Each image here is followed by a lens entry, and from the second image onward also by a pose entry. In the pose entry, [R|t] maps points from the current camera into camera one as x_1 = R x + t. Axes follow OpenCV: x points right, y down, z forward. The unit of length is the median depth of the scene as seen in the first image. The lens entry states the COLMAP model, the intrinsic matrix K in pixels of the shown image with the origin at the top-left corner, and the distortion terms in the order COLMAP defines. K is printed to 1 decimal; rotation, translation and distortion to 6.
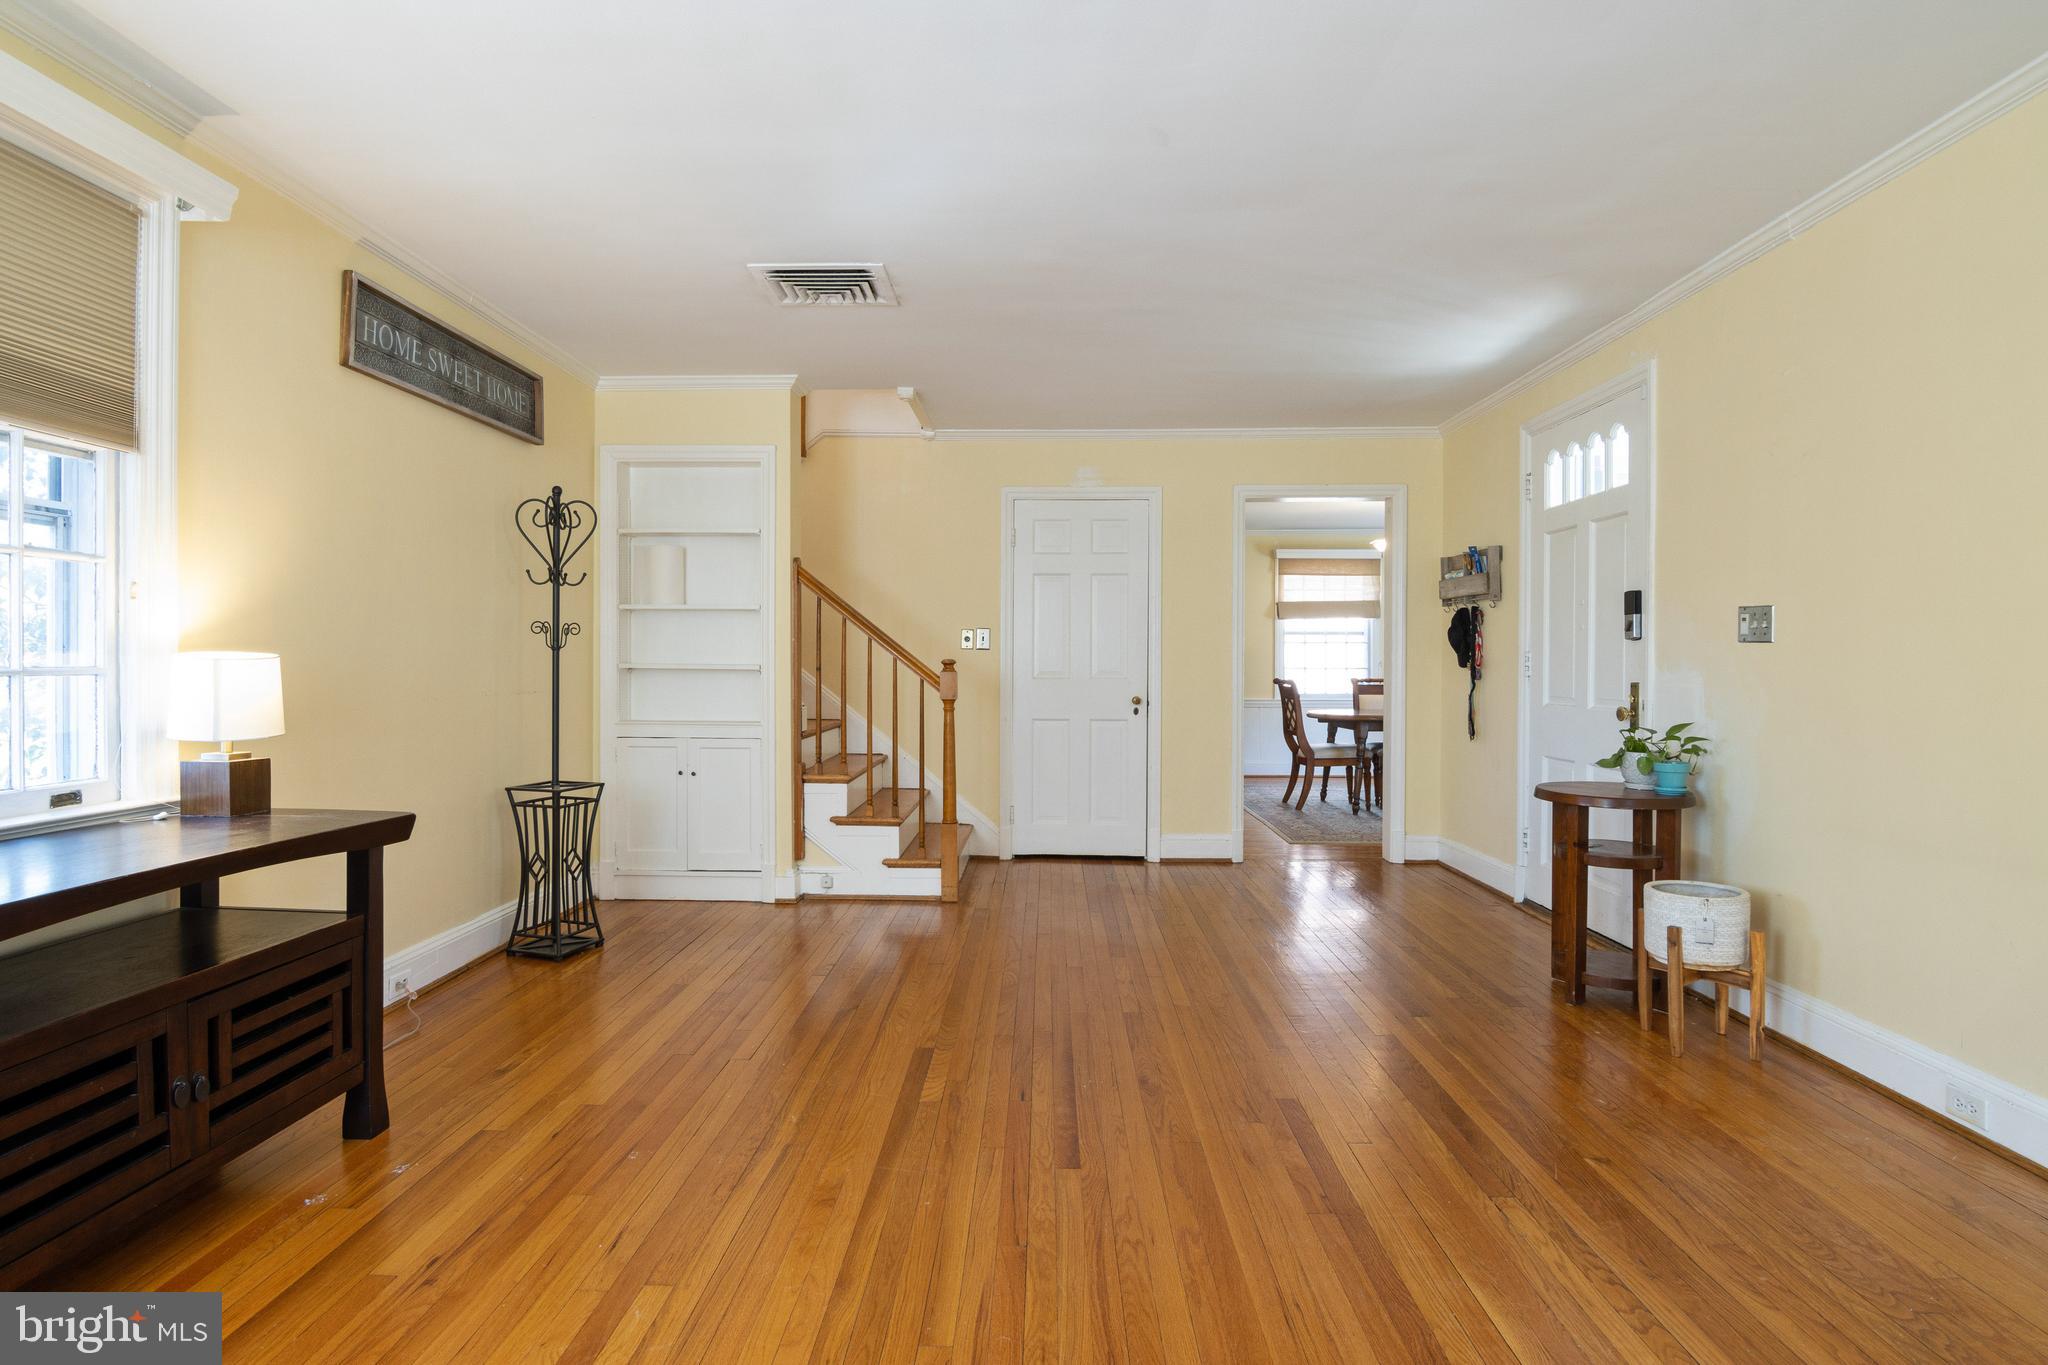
lens RADIAL K [[1043.7, 0, 1017.0], [0, 1043.7, 682.7], [0, 0, 1]] dist [-0.000112, -0.014204]
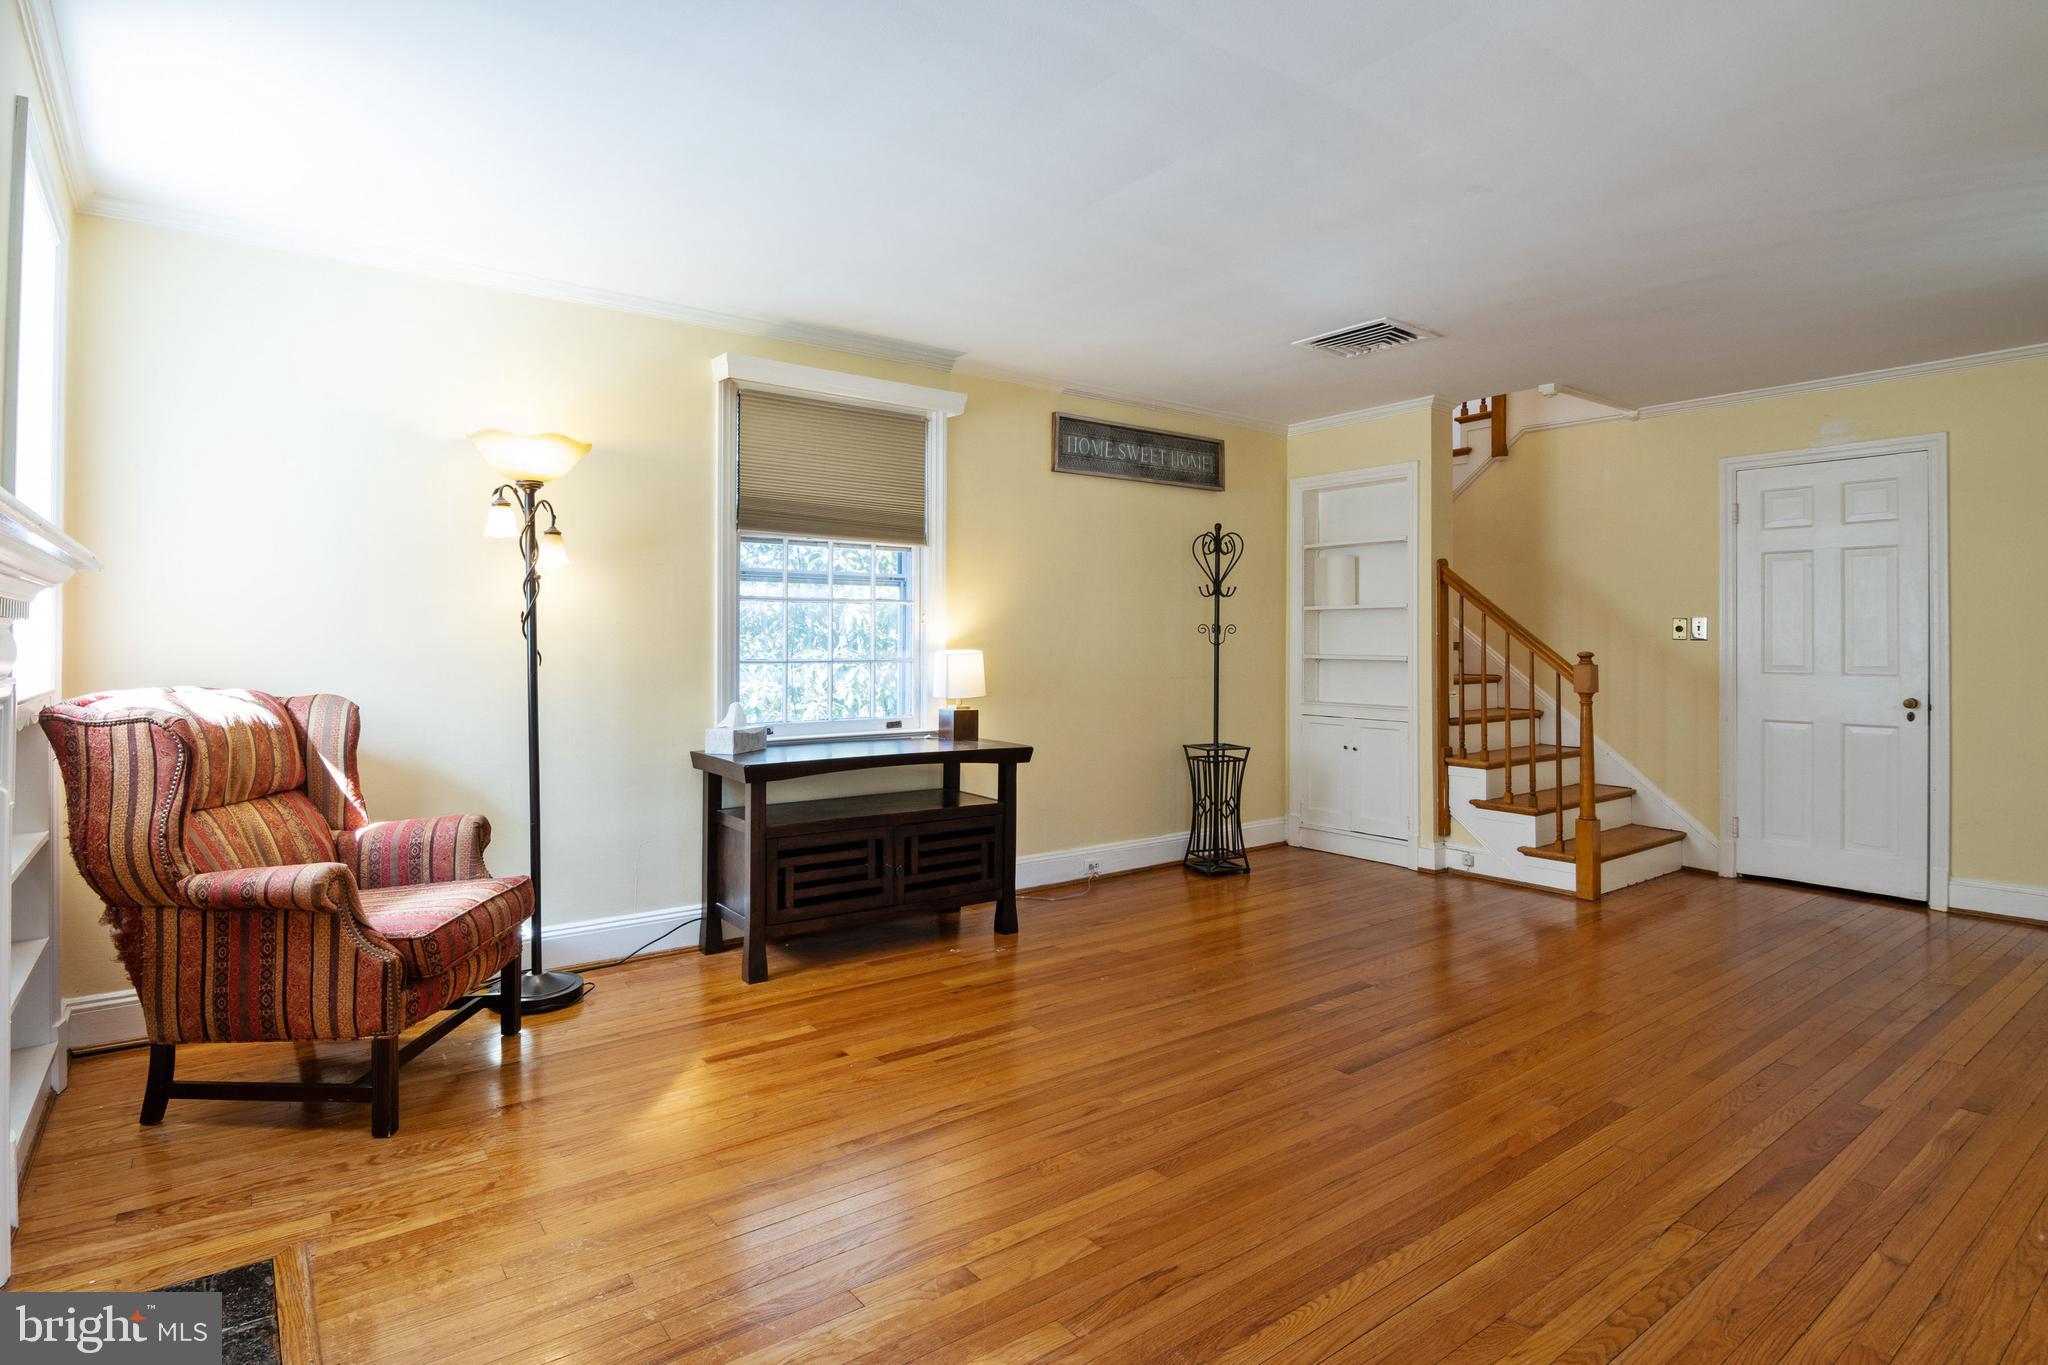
lens RADIAL K [[1055.6, 0, 1015.3], [0, 1055.6, 653.0], [0, 0, 1]] dist [0.000685, -0.014803]
pose [[0.624819, 0.003676, -0.780761, 0.449976], [-0.014875, 0.999863, -0.007197, -0.007716], [0.780628, 0.016111, 0.624788, -0.049446]]
